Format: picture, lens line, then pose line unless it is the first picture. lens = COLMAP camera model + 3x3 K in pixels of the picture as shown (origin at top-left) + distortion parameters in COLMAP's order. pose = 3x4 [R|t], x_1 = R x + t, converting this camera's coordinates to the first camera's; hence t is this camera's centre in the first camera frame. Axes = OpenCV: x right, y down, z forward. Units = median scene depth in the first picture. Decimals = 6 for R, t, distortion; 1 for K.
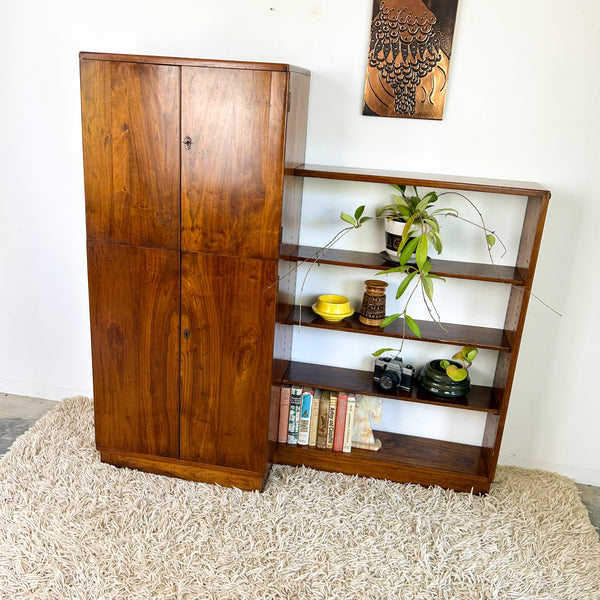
lens RADIAL K [[598.2, 0, 297.7], [0, 598.2, 288.9], [0, 0, 1]] dist [0.141230, -0.306290]
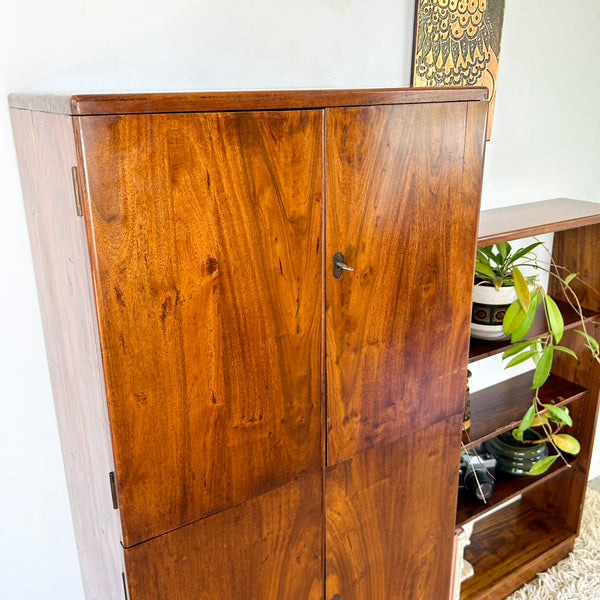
lens RADIAL K [[599.8, 0, 297.9], [0, 599.8, 296.1], [0, 0, 1]] dist [0.061579, -0.092294]
pose [[0.735093, -0.290418, 0.612614, -0.442251], [0.269306, 0.954339, 0.129269, -0.251629], [-0.622184, 0.069956, 0.779739, 0.569983]]
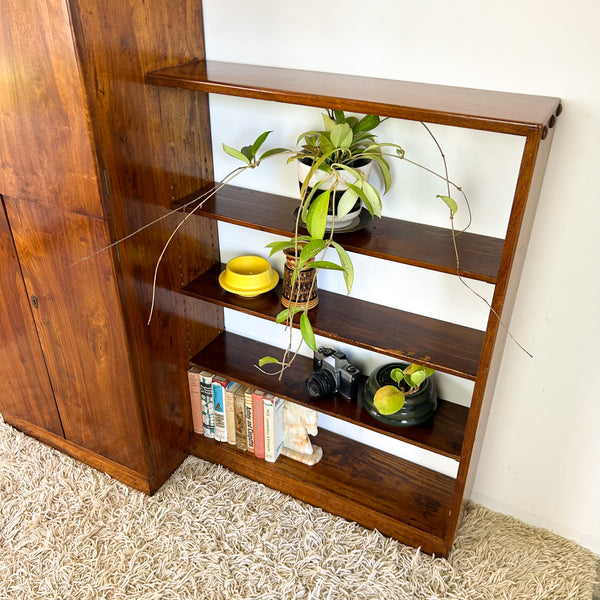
lens RADIAL K [[599.8, 0, 297.9], [0, 599.8, 296.1], [0, 0, 1]] dist [0.061579, -0.092294]
pose [[0.949771, 0.106035, -0.294433, 0.346191], [-0.040780, 0.974760, 0.219498, -0.110275], [0.310276, -0.196466, 0.930124, 0.380267]]
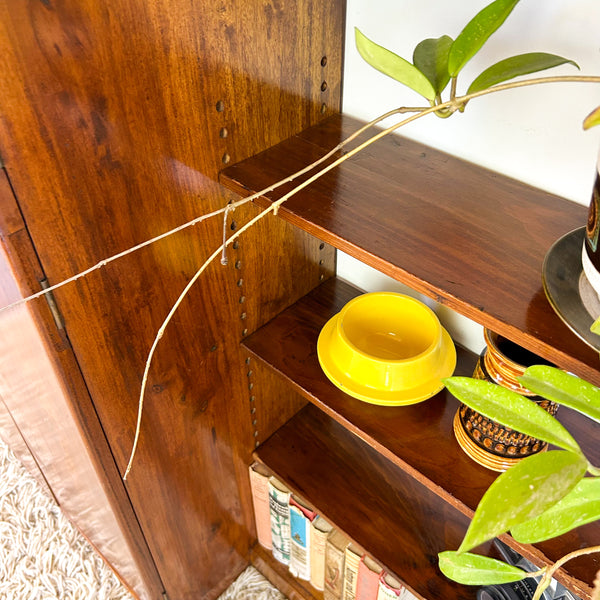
lens RADIAL K [[619.7, 0, 300.6], [0, 619.7, 301.0], [0, 0, 1]] dist [0.014526, -0.039461]
pose [[0.835926, 0.308333, -0.454046, 0.170312], [-0.102948, 0.900684, 0.422103, -0.127969], [0.539101, -0.306103, 0.784647, 0.781985]]
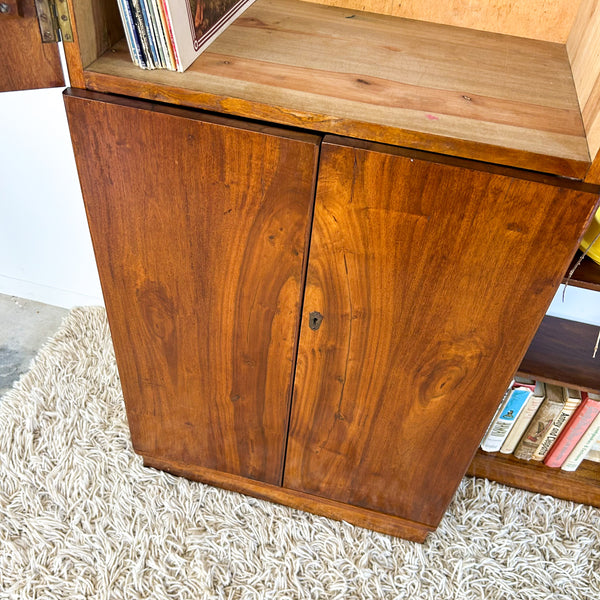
lens RADIAL K [[603.3, 0, 303.8], [0, 603.3, 299.8], [0, 0, 1]] dist [0.080972, -0.124851]
pose [[0.998457, 0.049604, -0.024979, -0.177412], [-0.034341, 0.904884, 0.424272, -0.122867], [0.043649, -0.422759, 0.905190, 0.586796]]
